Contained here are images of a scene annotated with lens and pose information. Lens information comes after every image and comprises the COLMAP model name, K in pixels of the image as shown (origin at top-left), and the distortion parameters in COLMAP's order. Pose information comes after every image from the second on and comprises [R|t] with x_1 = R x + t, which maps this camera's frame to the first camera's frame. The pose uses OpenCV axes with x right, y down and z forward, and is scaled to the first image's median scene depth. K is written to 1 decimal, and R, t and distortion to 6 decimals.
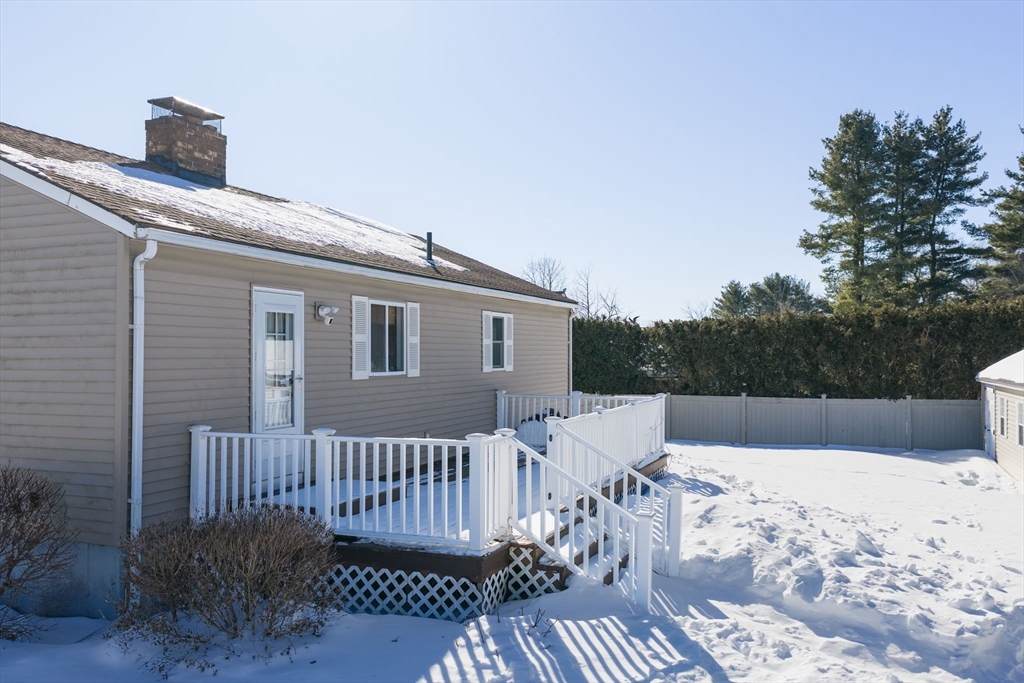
lens RADIAL K [[863.2, 0, 512.0], [0, 863.2, 341.5], [0, 0, 1]] dist [0.004274, -0.004037]
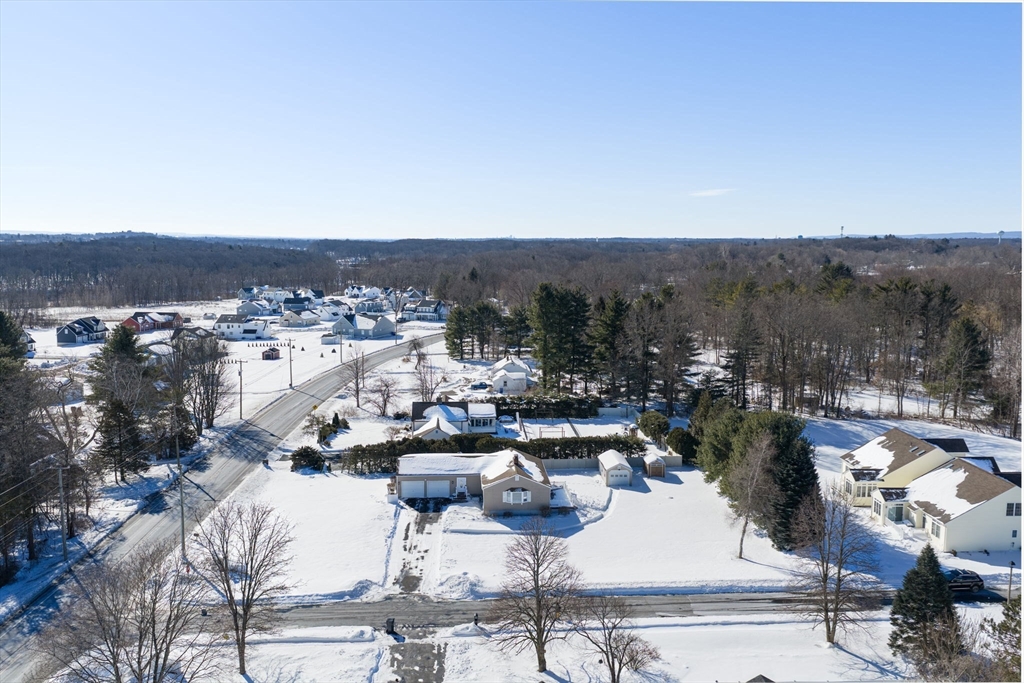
lens RADIAL K [[855.3, 0, 528.7], [0, 855.3, 343.4], [0, 0, 1]] dist [0.061076, -0.001557]
pose [[0.903611, -0.046609, 0.425811, -0.642432], [-0.008384, 0.991948, 0.126369, -0.407632], [-0.428272, -0.117758, 0.895944, -1.079873]]
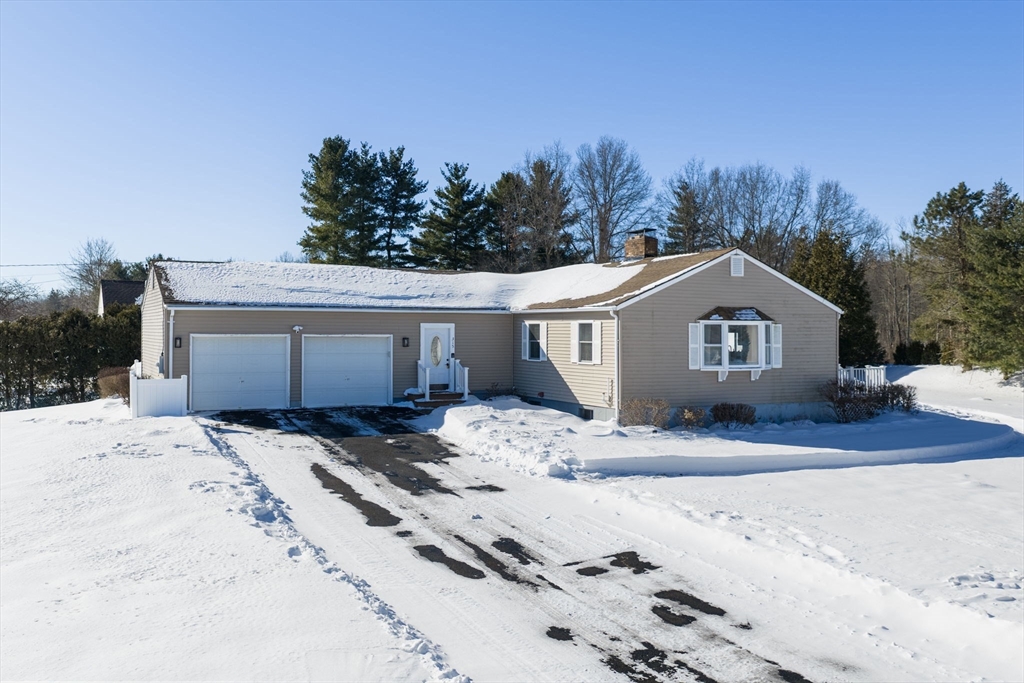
lens RADIAL K [[928.0, 0, 512.0], [0, 928.0, 341.5], [0, 0, 1]] dist [-0.000638, -0.001923]
pose [[0.675694, -0.007341, 0.737146, -0.411218], [-0.011951, 0.999710, 0.020911, -0.008714], [-0.737085, -0.022939, 0.675410, -0.072258]]
